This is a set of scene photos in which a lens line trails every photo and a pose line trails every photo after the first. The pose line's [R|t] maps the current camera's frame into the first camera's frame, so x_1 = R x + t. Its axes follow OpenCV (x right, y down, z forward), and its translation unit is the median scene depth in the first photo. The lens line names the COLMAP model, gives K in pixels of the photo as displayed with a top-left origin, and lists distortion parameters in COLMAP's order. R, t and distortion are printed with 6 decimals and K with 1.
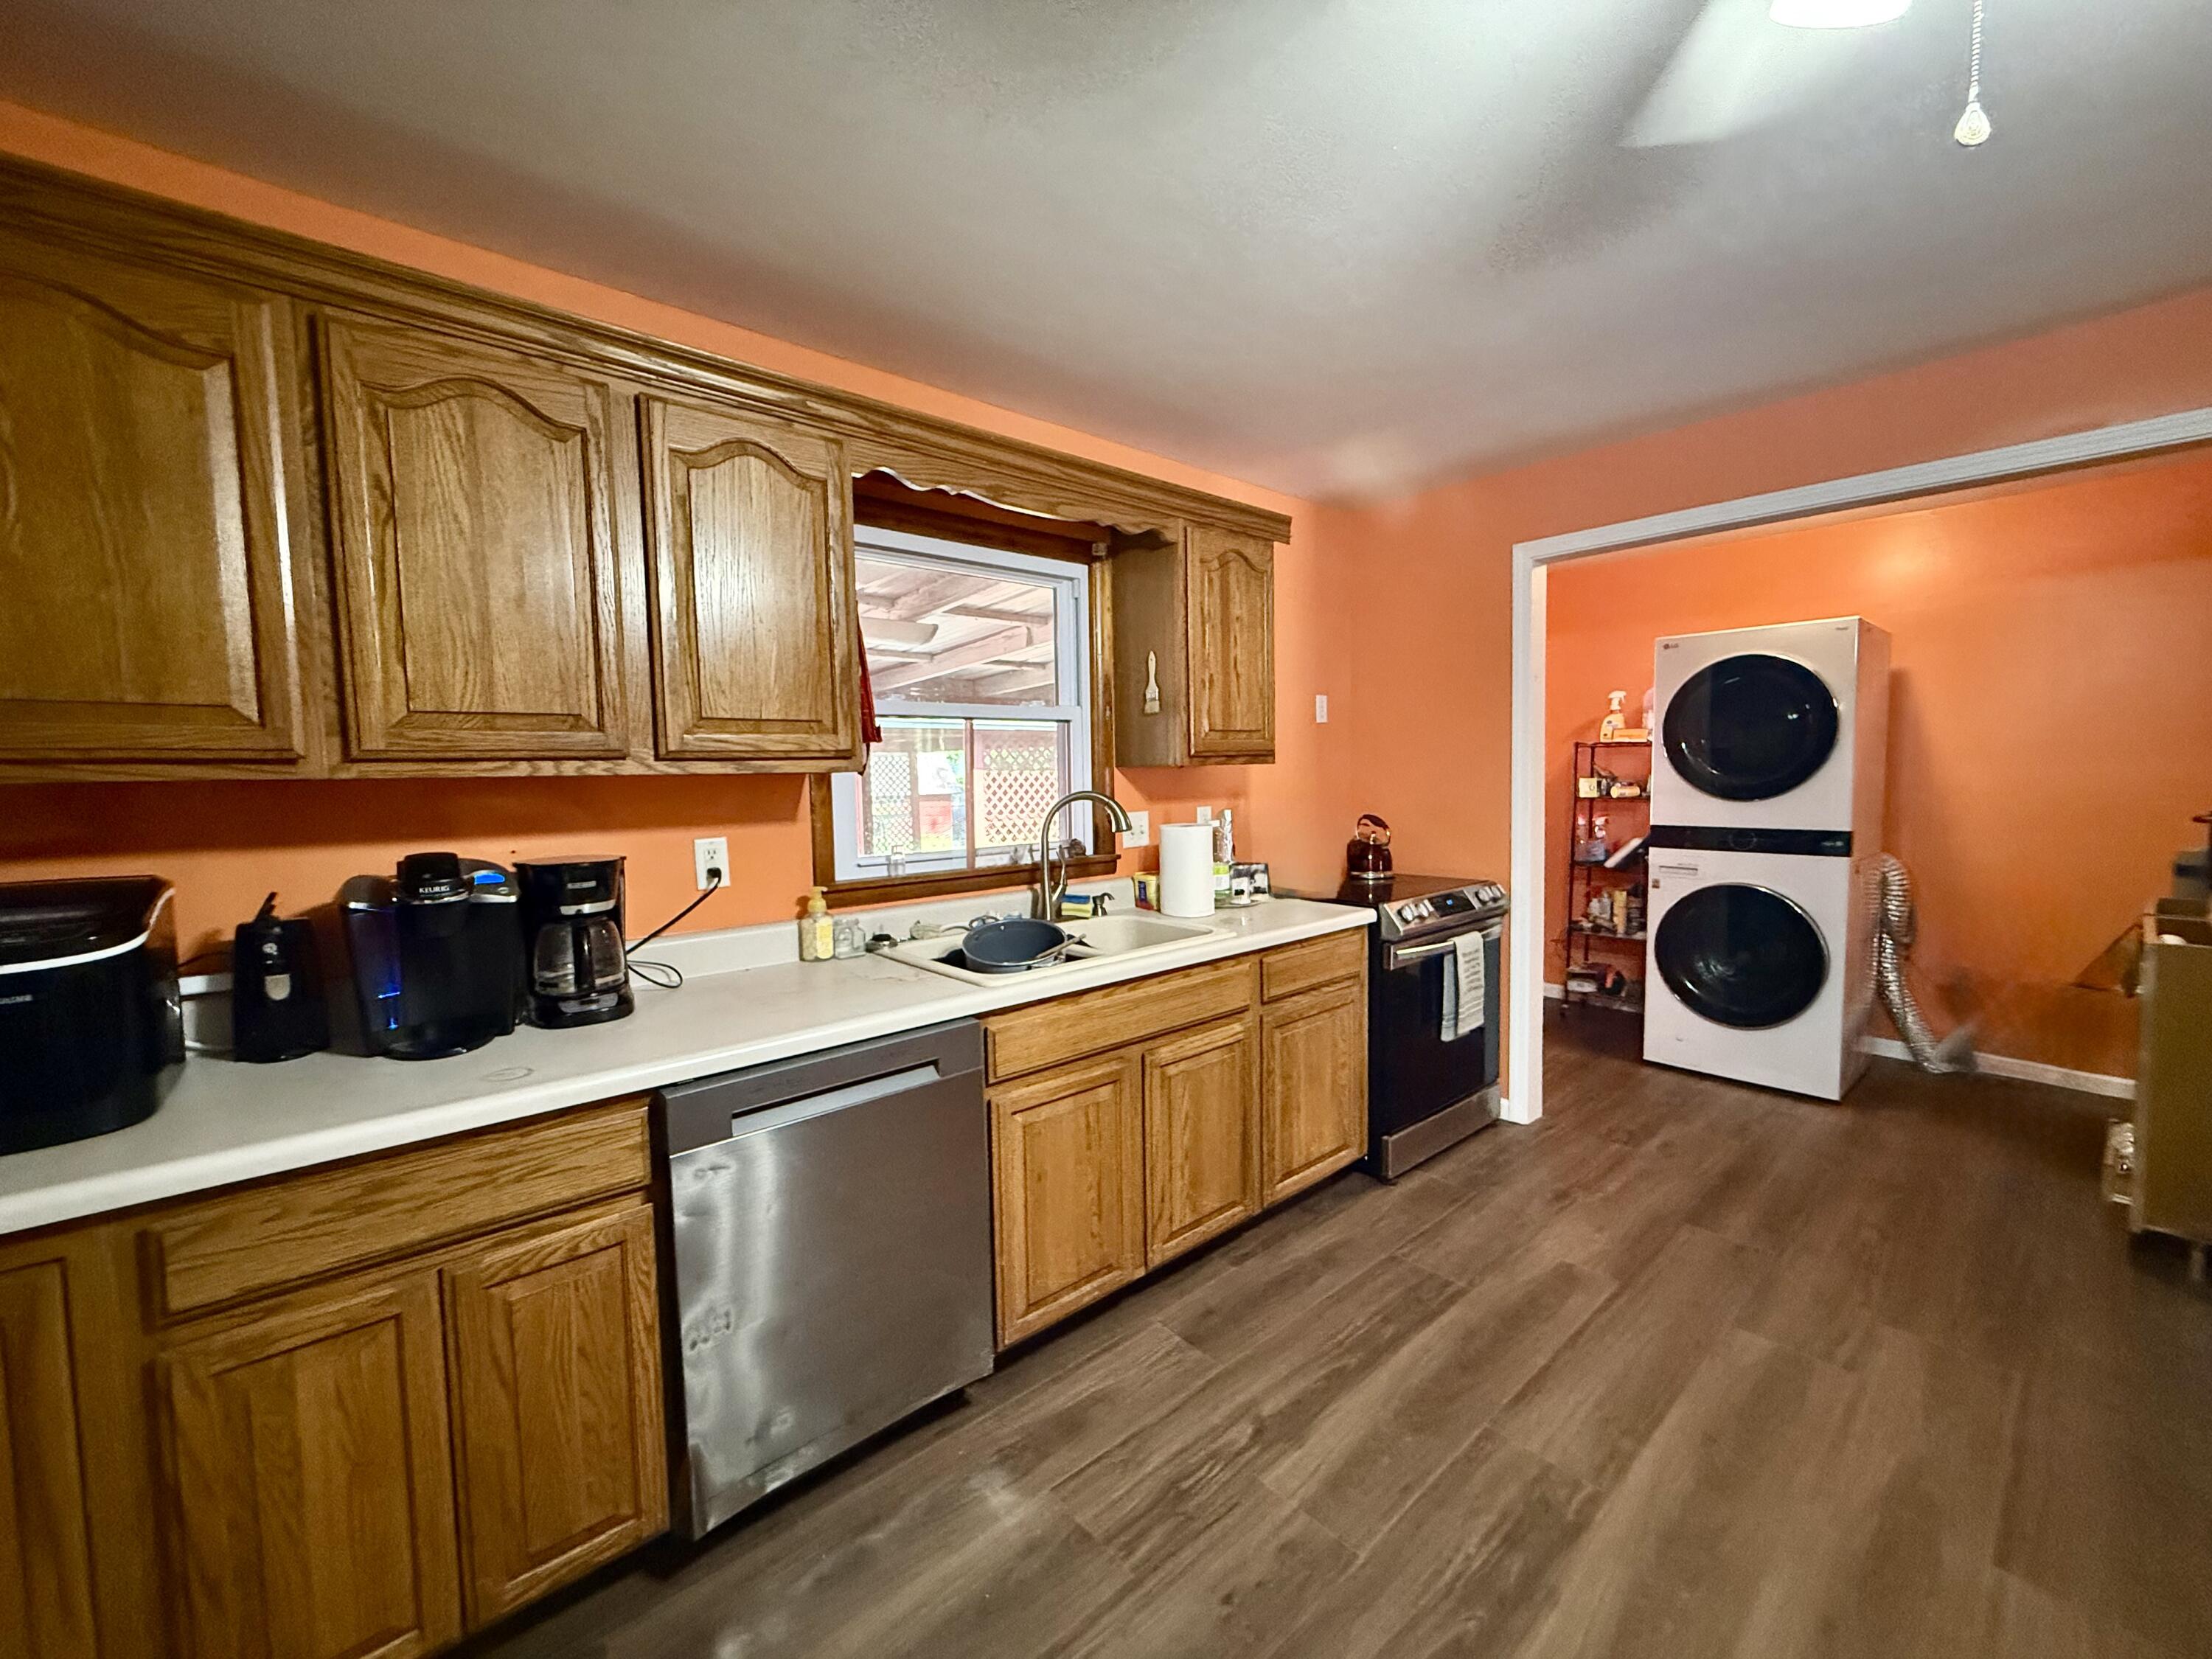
lens RADIAL K [[859.3, 0, 1097.7], [0, 859.3, 826.9], [0, 0, 1]] dist [-0.003439, -0.000515]
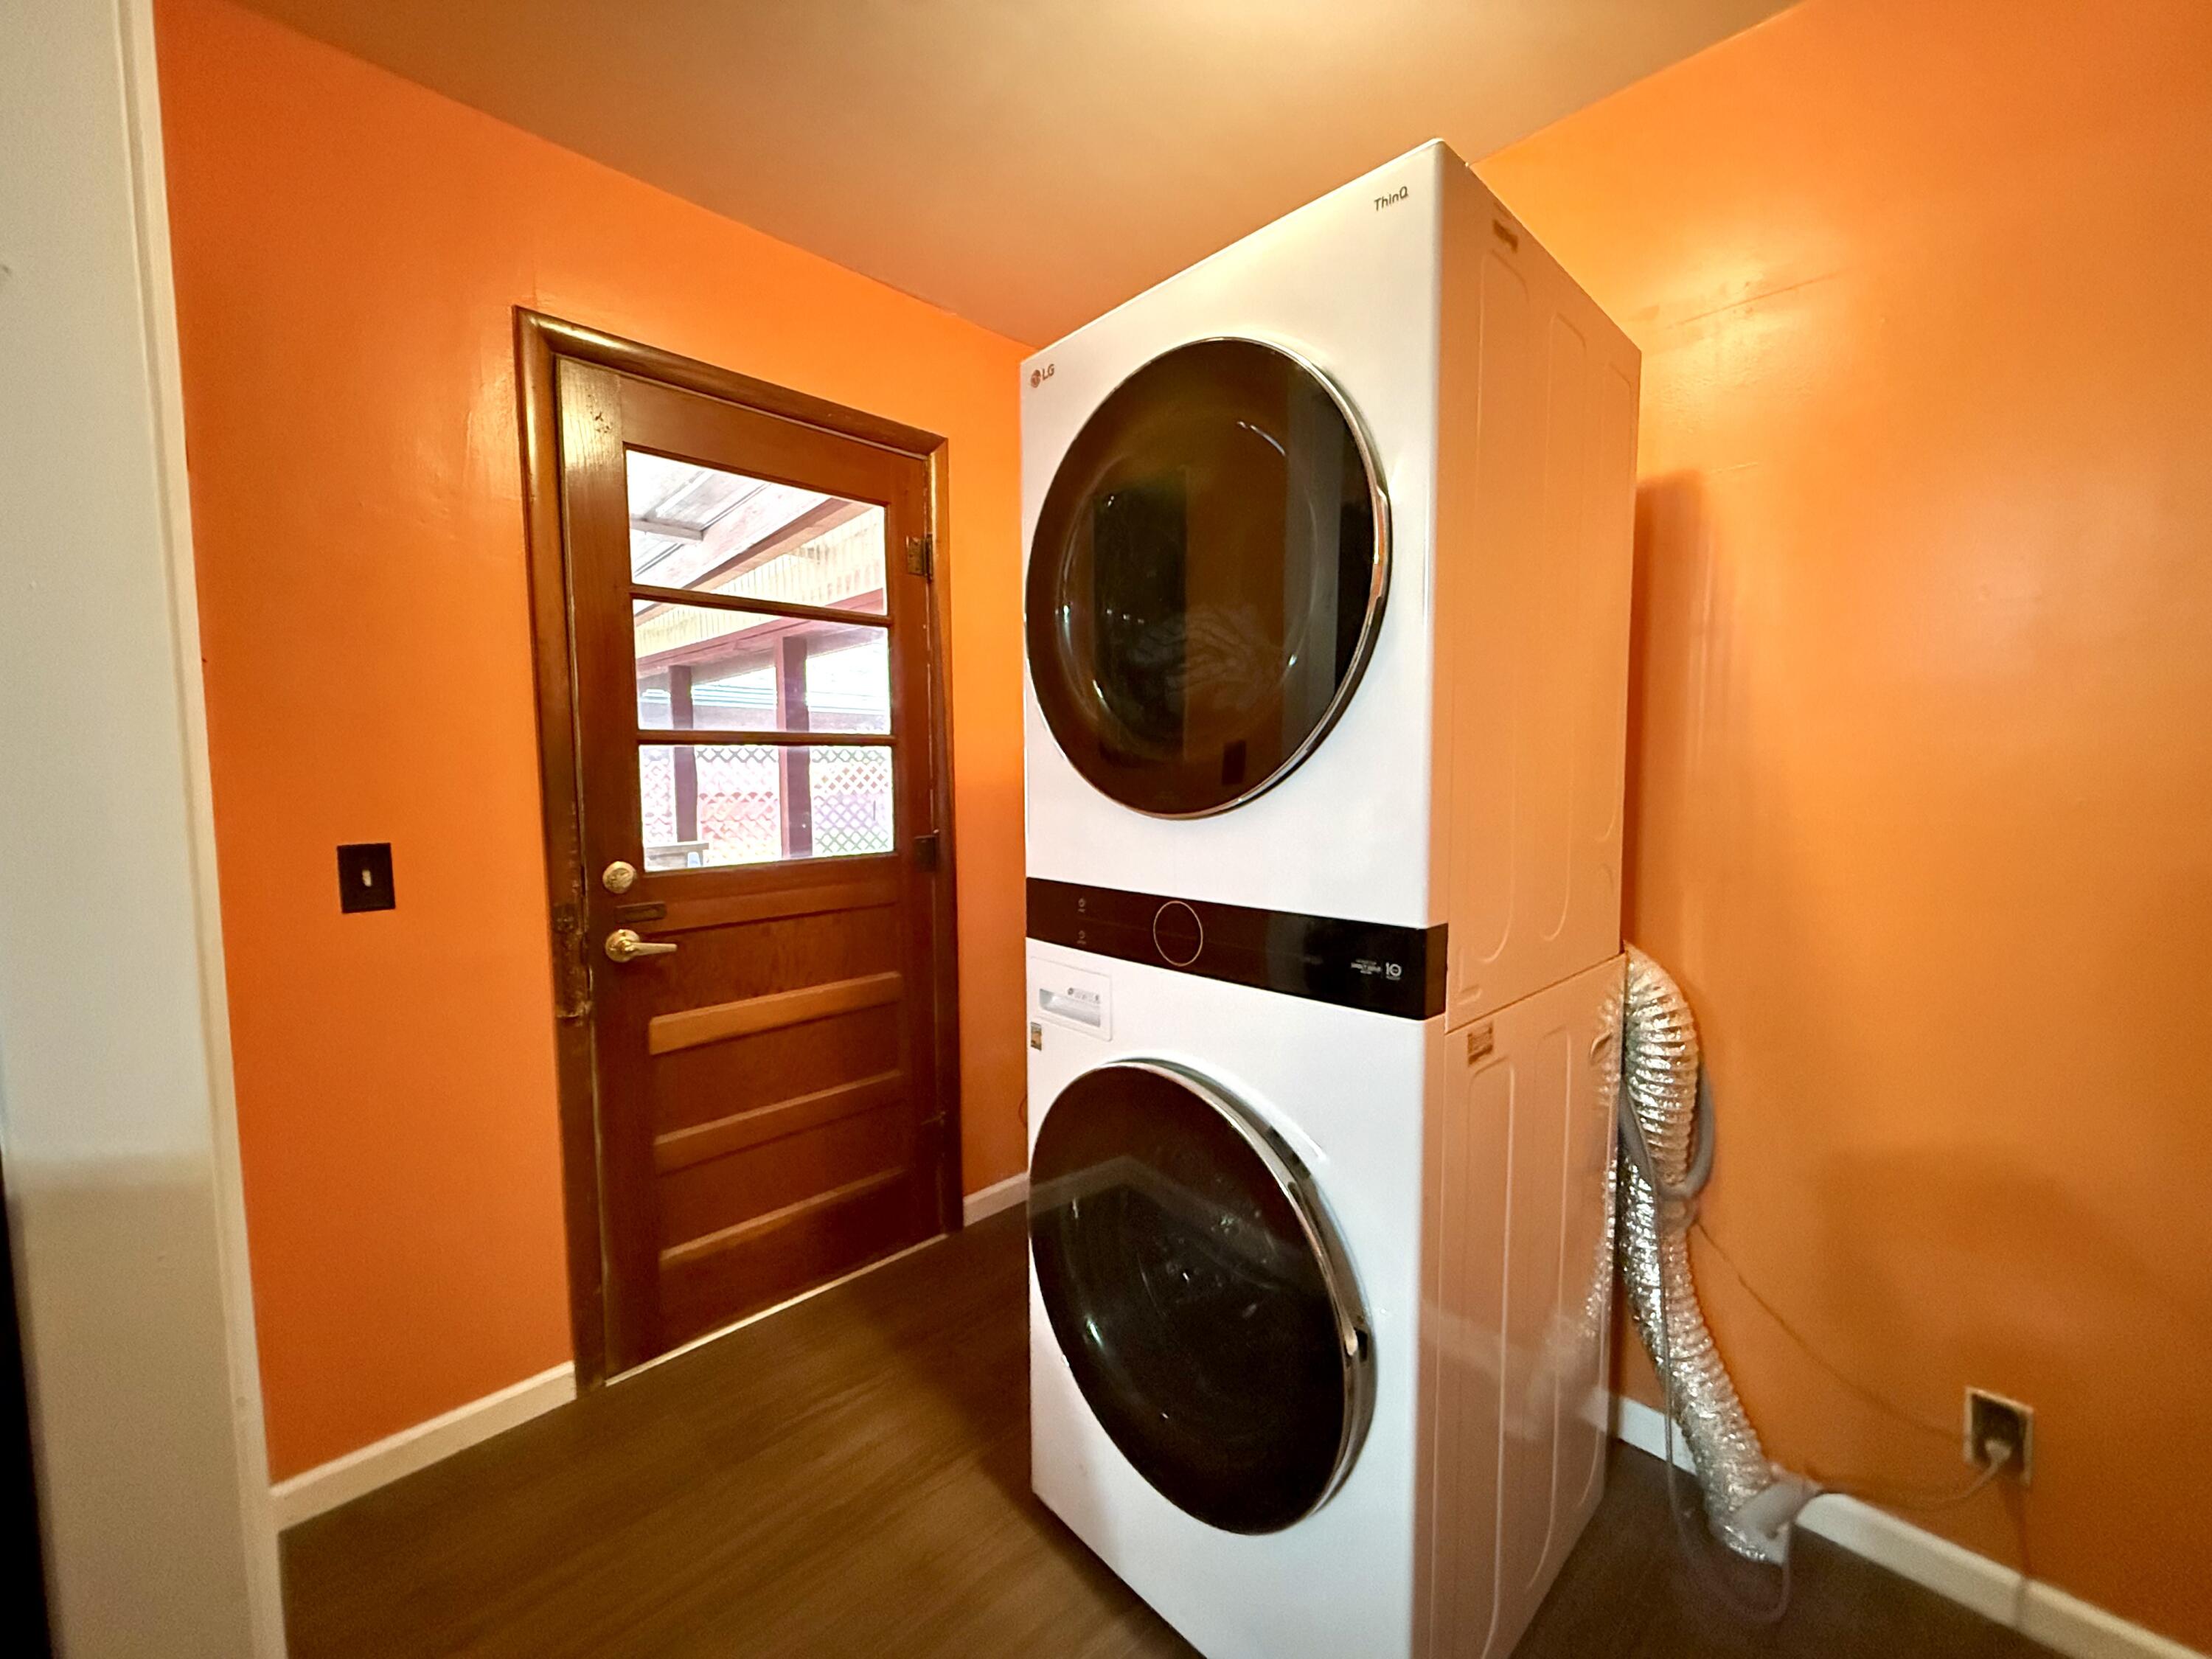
lens RADIAL K [[859.3, 0, 1108.7], [0, 859.3, 827.8], [0, 0, 1]] dist [-0.003439, -0.000515]
pose [[0.998630, 0.007688, 0.051756, 0.669694], [-0.007969, 0.999955, 0.005239, -0.025907], [-0.051714, -0.005644, 0.998646, 0.635541]]
